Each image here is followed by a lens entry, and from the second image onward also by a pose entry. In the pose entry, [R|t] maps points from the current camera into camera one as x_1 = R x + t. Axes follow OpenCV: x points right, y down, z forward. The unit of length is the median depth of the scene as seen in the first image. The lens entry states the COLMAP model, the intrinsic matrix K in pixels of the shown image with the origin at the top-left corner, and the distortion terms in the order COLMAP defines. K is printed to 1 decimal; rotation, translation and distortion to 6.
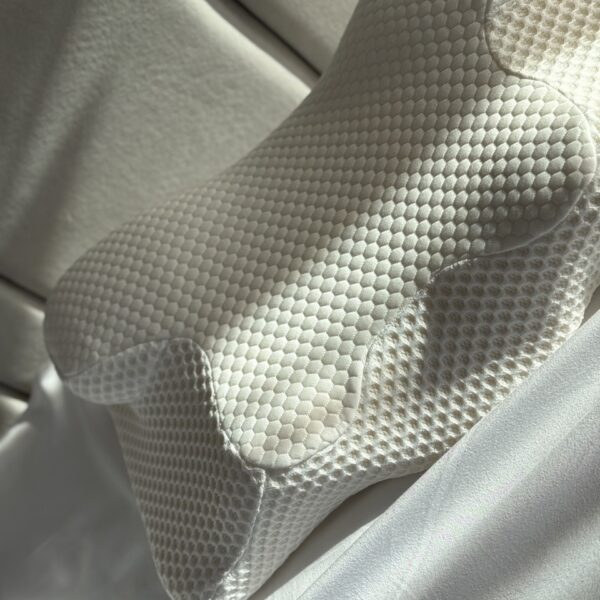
lens RADIAL K [[1198.8, 0, 304.2], [0, 1198.8, 301.3], [0, 0, 1]] dist [0.146182, 0.000000]
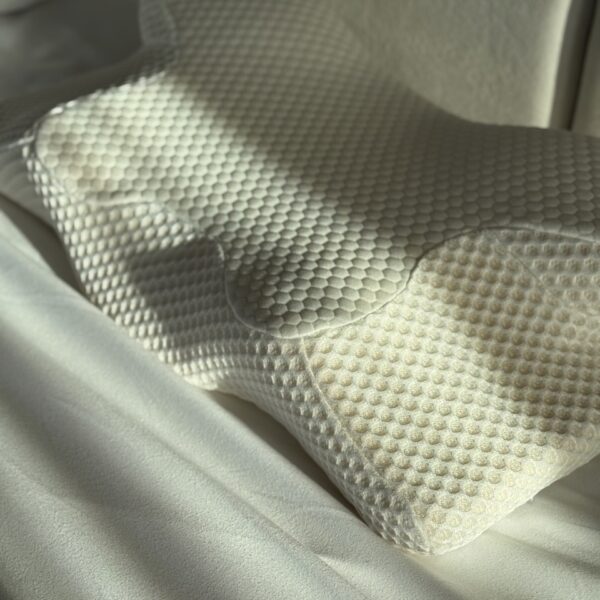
lens RADIAL K [[1198.8, 0, 299.1], [0, 1198.8, 299.4], [0, 0, 1]] dist [0.146182, 0.000000]
pose [[0.193844, 0.966642, -0.167413, 0.339537], [-0.911164, 0.240646, 0.334470, -0.411940], [0.363600, 0.087706, 0.927417, 0.075003]]
